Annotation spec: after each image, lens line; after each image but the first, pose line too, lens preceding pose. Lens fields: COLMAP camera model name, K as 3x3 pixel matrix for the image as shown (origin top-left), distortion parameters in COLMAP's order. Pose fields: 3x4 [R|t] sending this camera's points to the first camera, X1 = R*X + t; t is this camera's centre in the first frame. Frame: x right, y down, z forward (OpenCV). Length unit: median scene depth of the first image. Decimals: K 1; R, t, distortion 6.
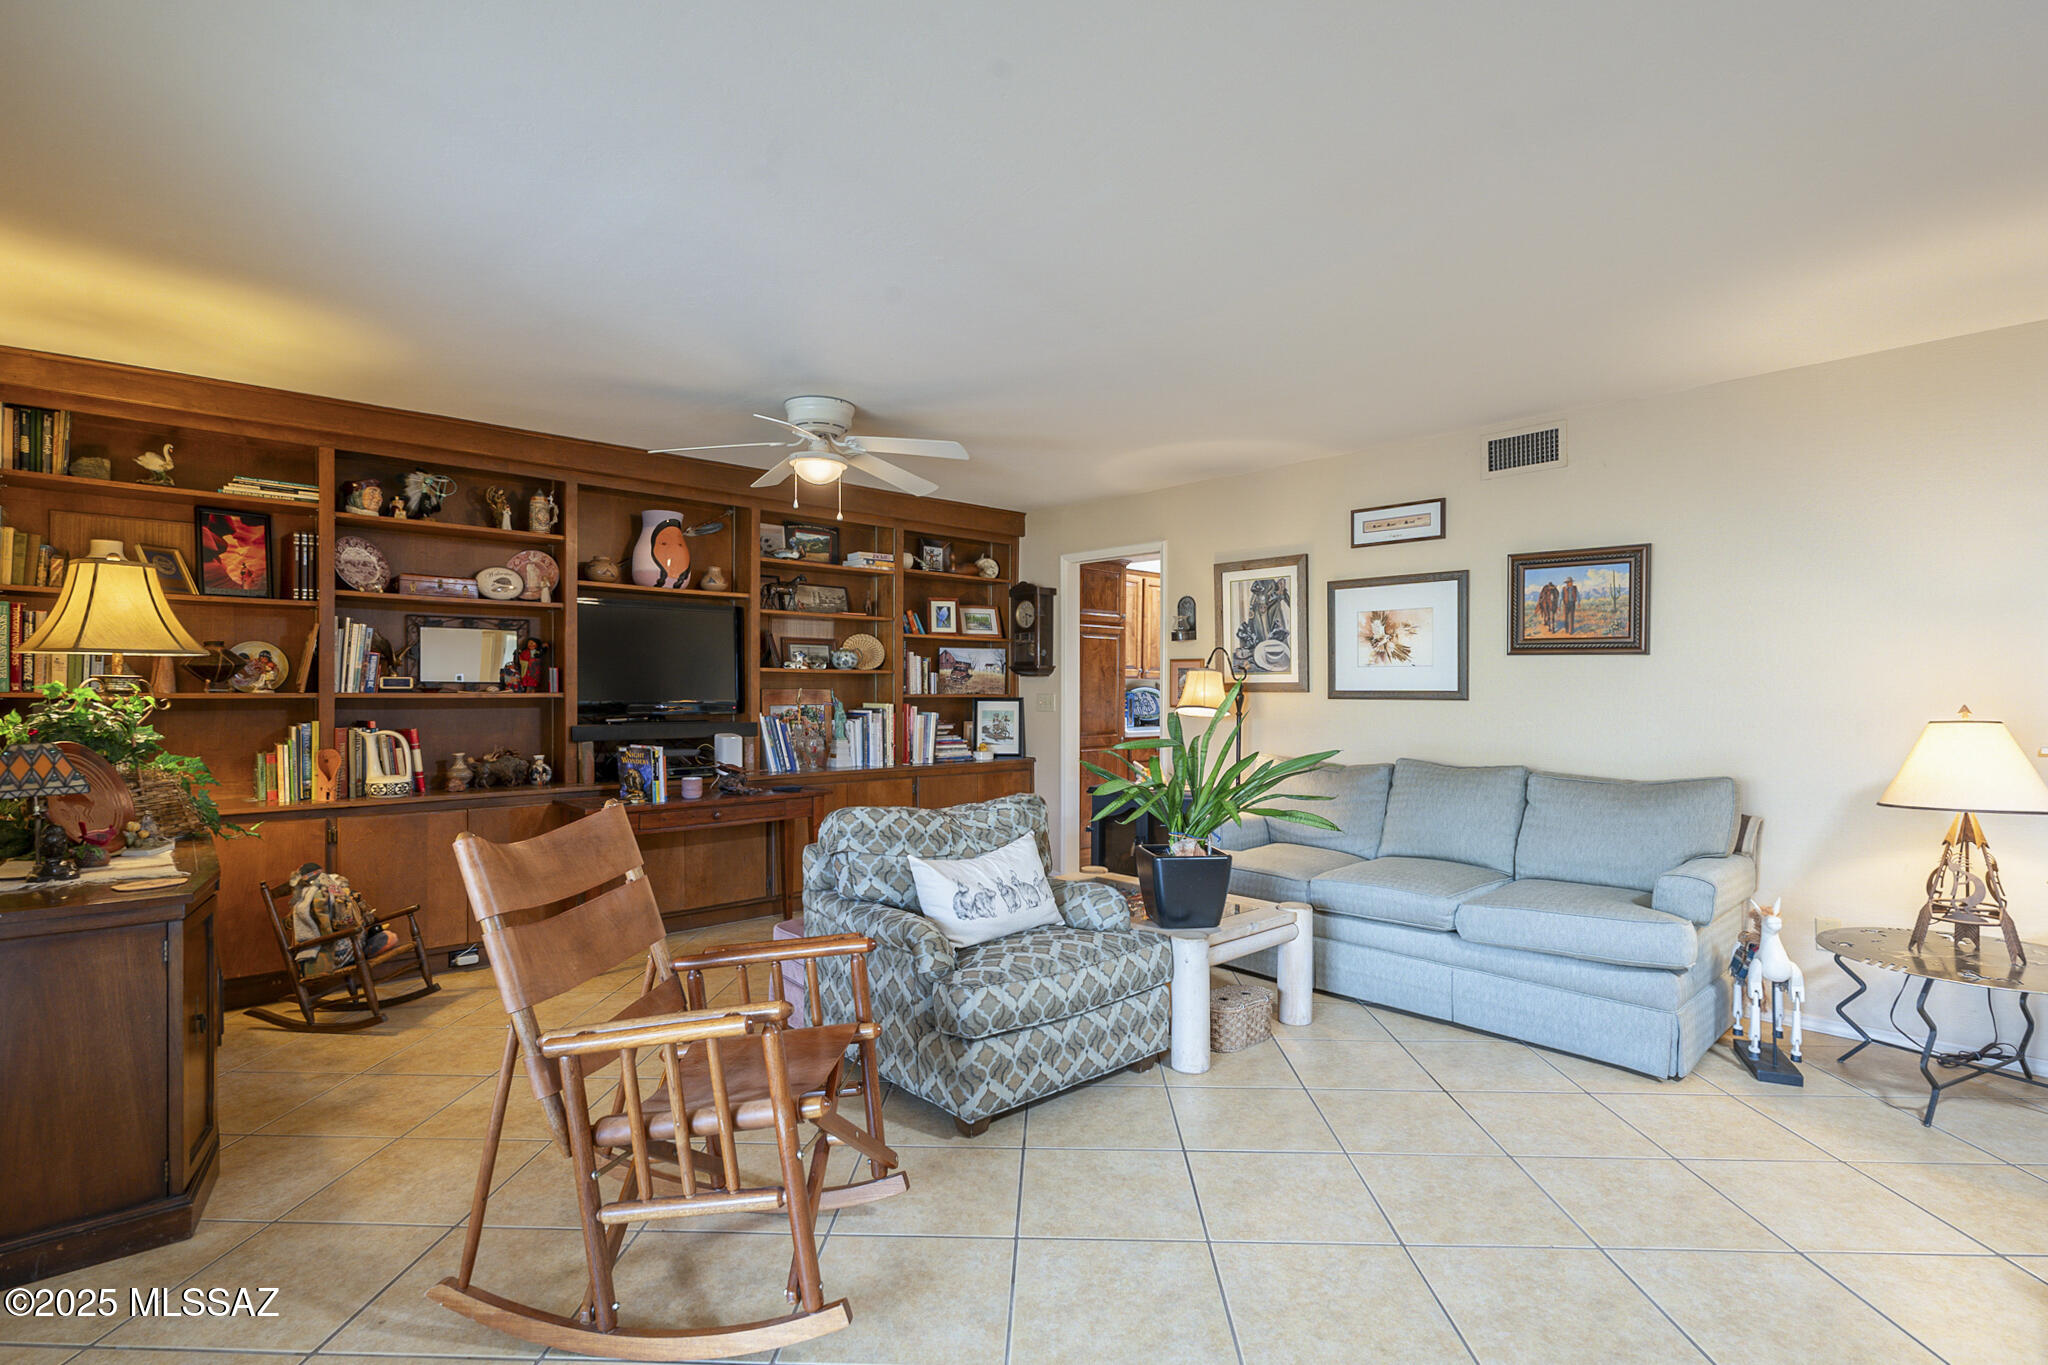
lens RADIAL K [[975.5, 0, 1022.8], [0, 975.5, 688.7], [0, 0, 1]] dist [0.002985, 0.000244]
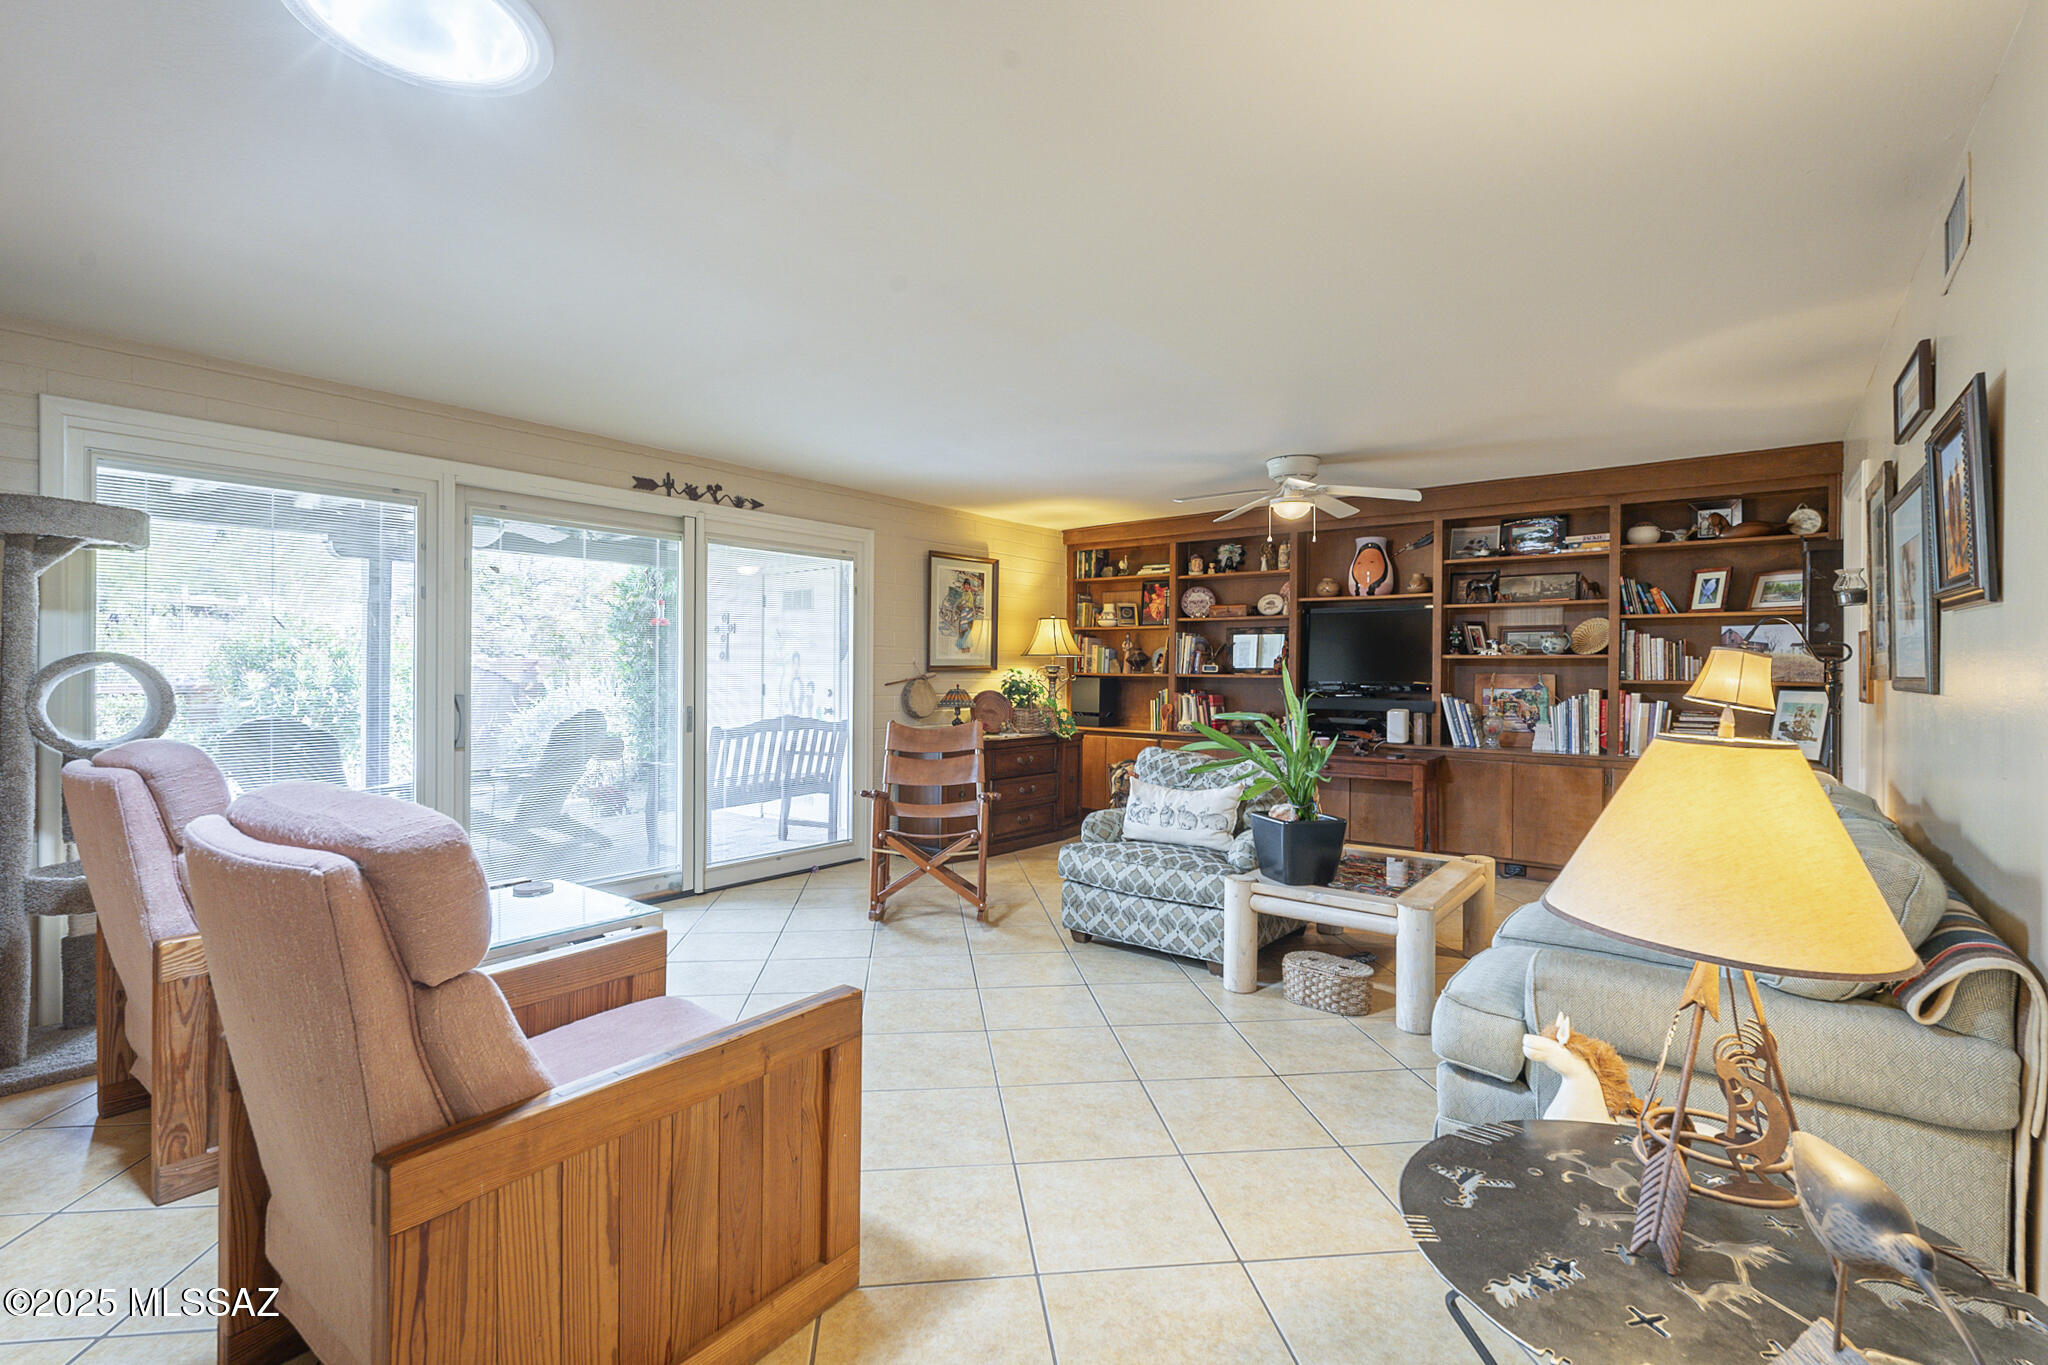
lens RADIAL K [[906.0, 0, 1022.9], [0, 906.0, 669.4], [0, 0, 1]] dist [0.000106, 0.000032]
pose [[0.161192, 0.000320, -0.986923, 0.881092], [-0.005726, 0.999983, -0.000611, -0.000815], [0.986906, 0.005750, 0.161192, 0.399725]]
